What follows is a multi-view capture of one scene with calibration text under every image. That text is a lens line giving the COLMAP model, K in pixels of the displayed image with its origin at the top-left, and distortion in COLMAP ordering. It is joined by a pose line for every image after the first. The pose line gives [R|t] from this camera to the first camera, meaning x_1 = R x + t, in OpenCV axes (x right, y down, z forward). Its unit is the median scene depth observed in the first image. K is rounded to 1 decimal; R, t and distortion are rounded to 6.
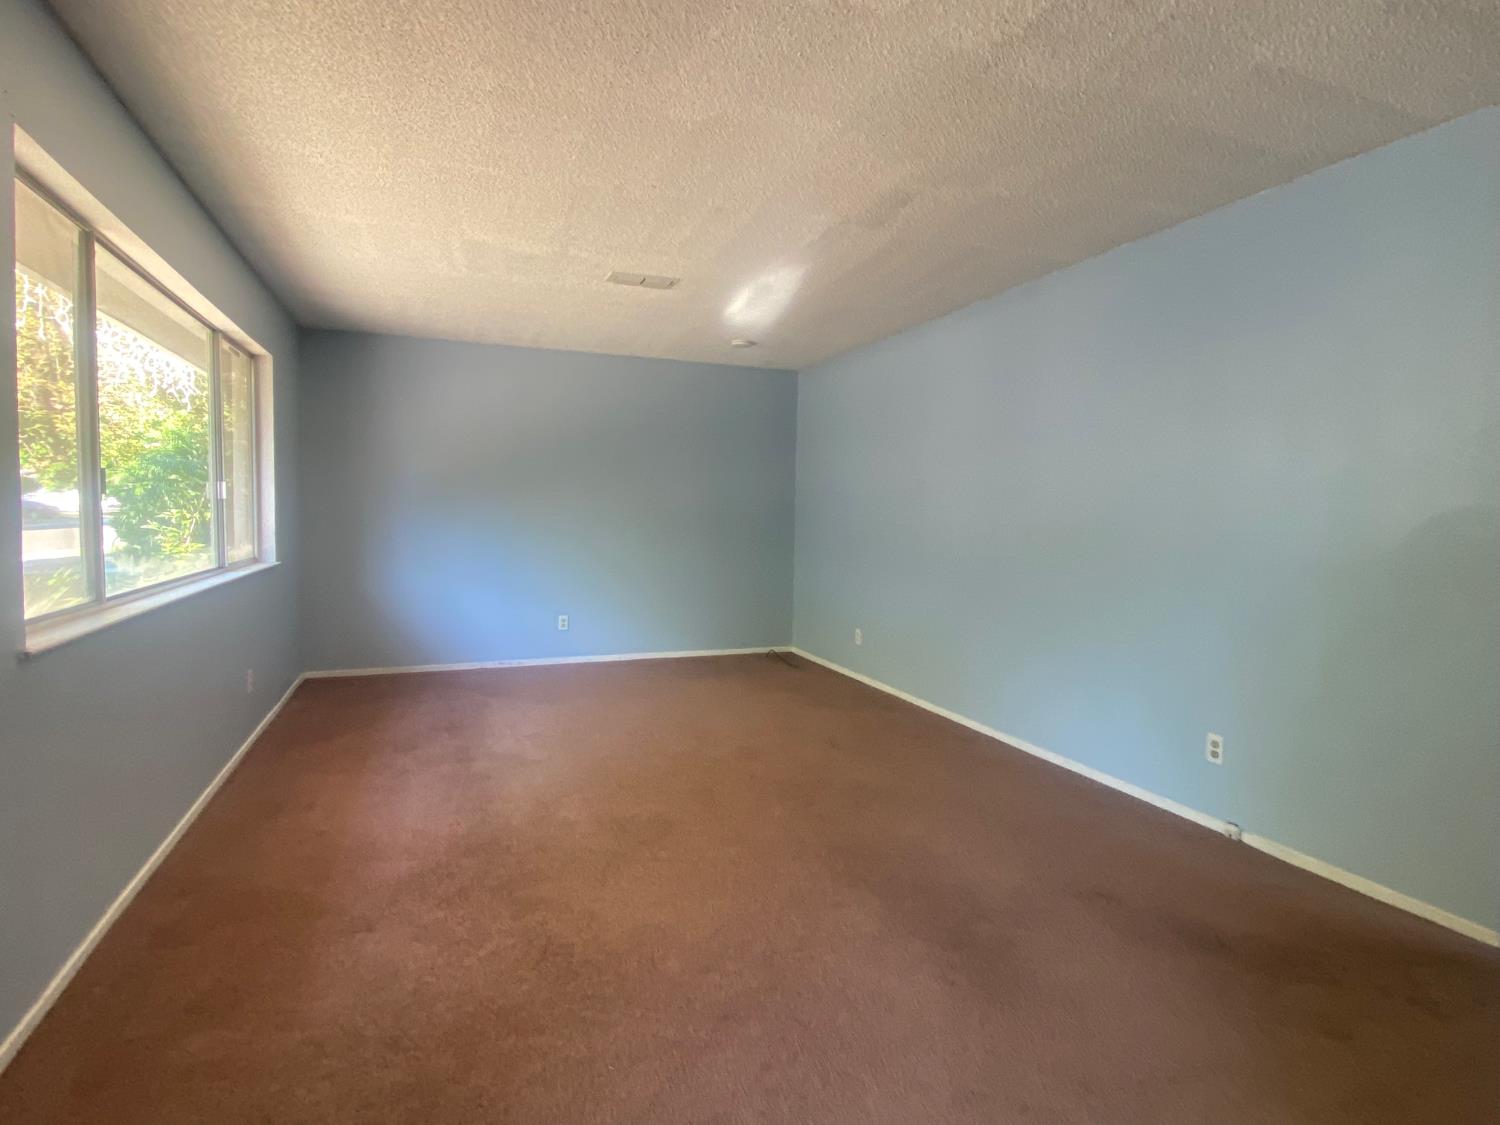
lens RADIAL K [[793.3, 0, 744.7], [0, 793.3, 552.6], [0, 0, 1]] dist [0.002273, -0.001640]
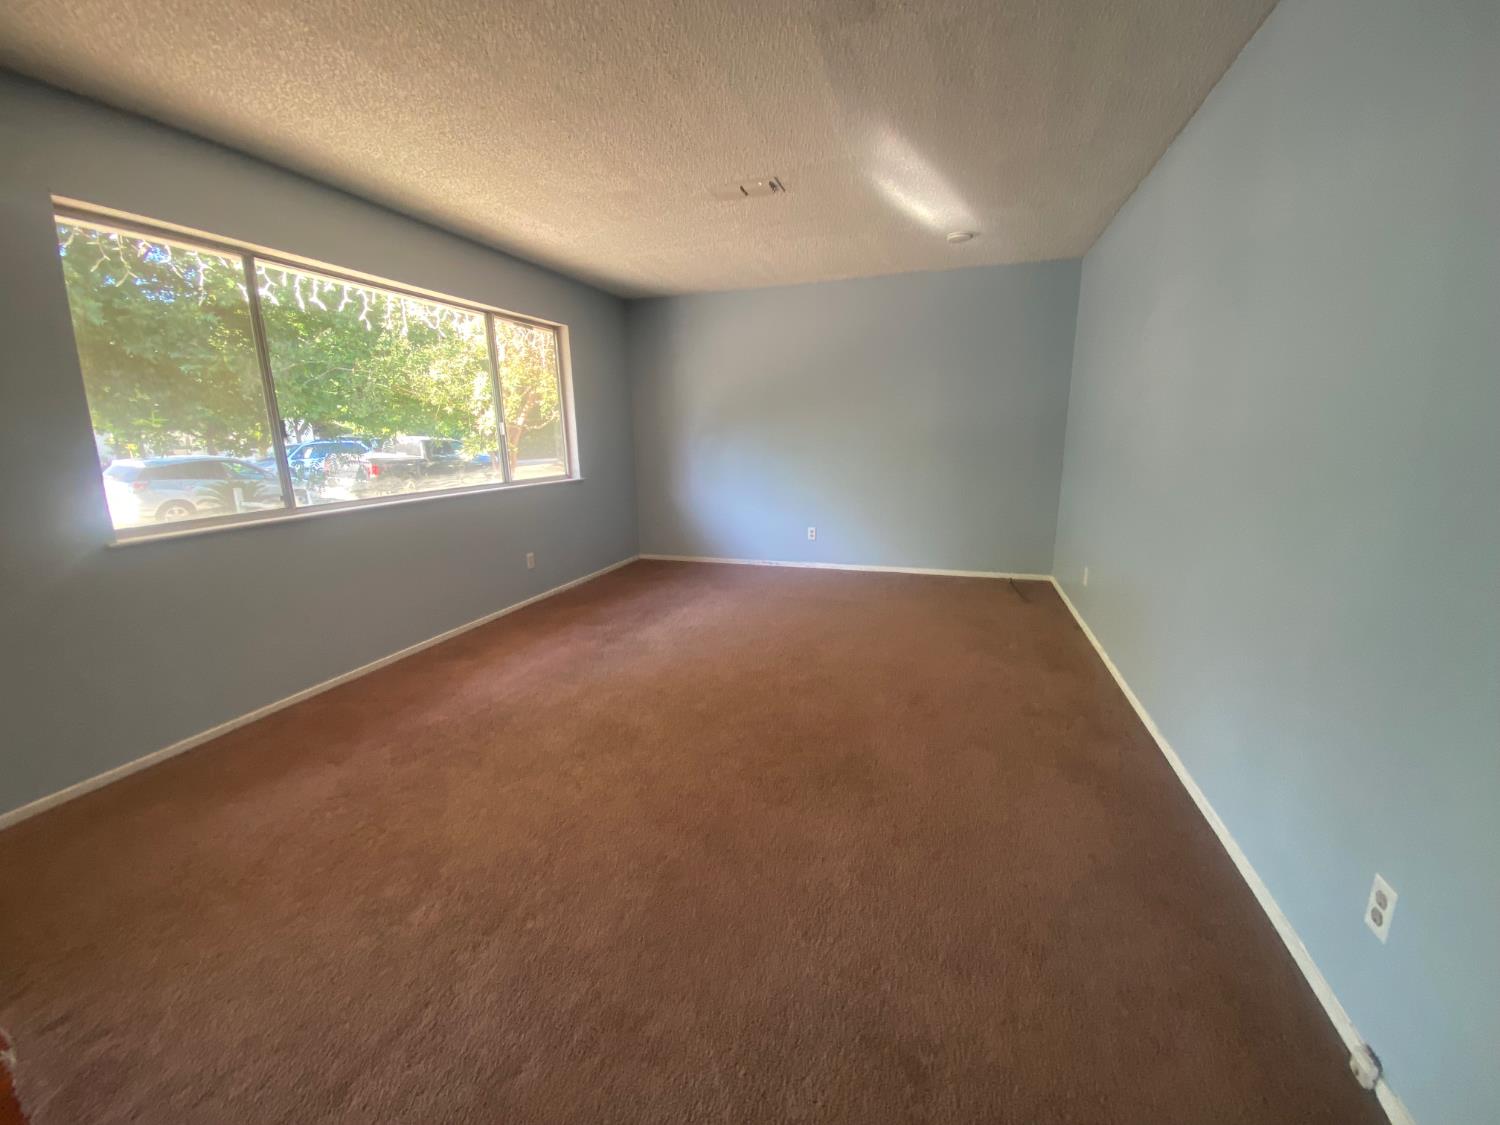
lens RADIAL K [[608.4, 0, 745.4], [0, 608.4, 570.5], [0, 0, 1]] dist [0.020924, -0.021454]
pose [[0.774486, 0.113380, -0.622347, 0.400415], [-0.004501, 0.984770, 0.173805, -0.018467], [0.632575, -0.131808, 0.763201, 0.398507]]
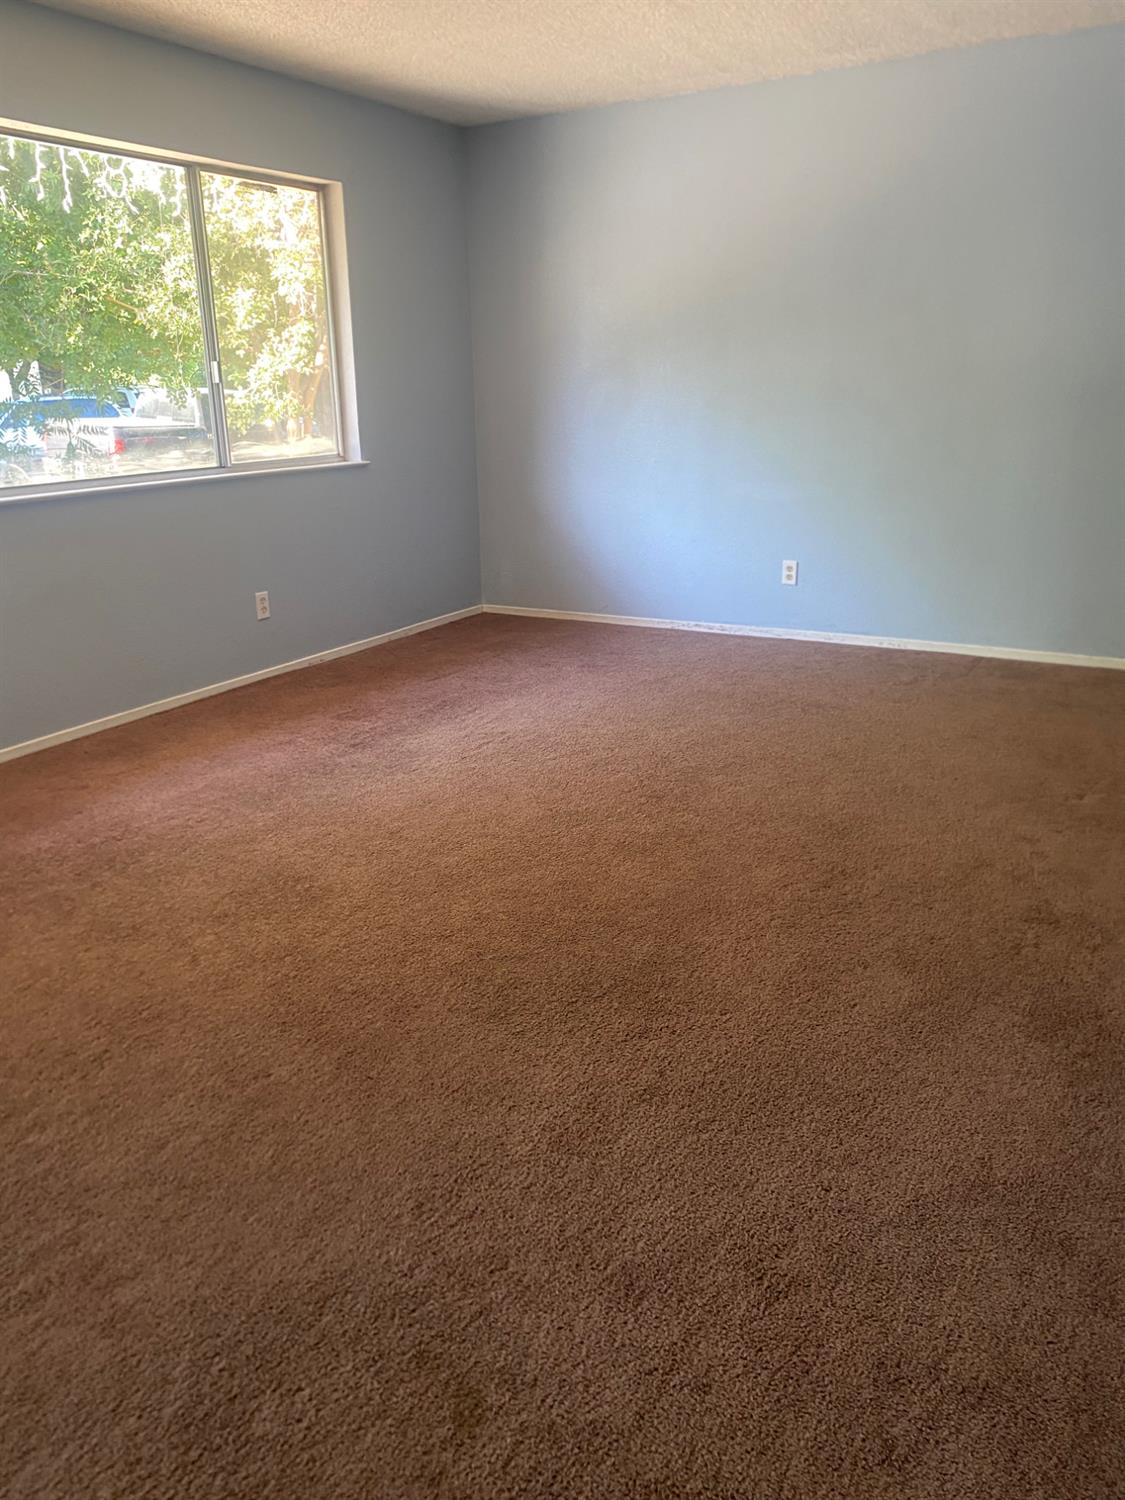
lens RADIAL K [[1149.4, 0, 562.5], [0, 1149.4, 750.0], [0, 0, 1]] dist [0.002023, 0.000591]
pose [[0.625695, 0.209033, -0.751539, 0.554251], [-0.008711, 0.965240, 0.261219, -0.013504], [0.780019, -0.156897, 0.605767, 0.490905]]
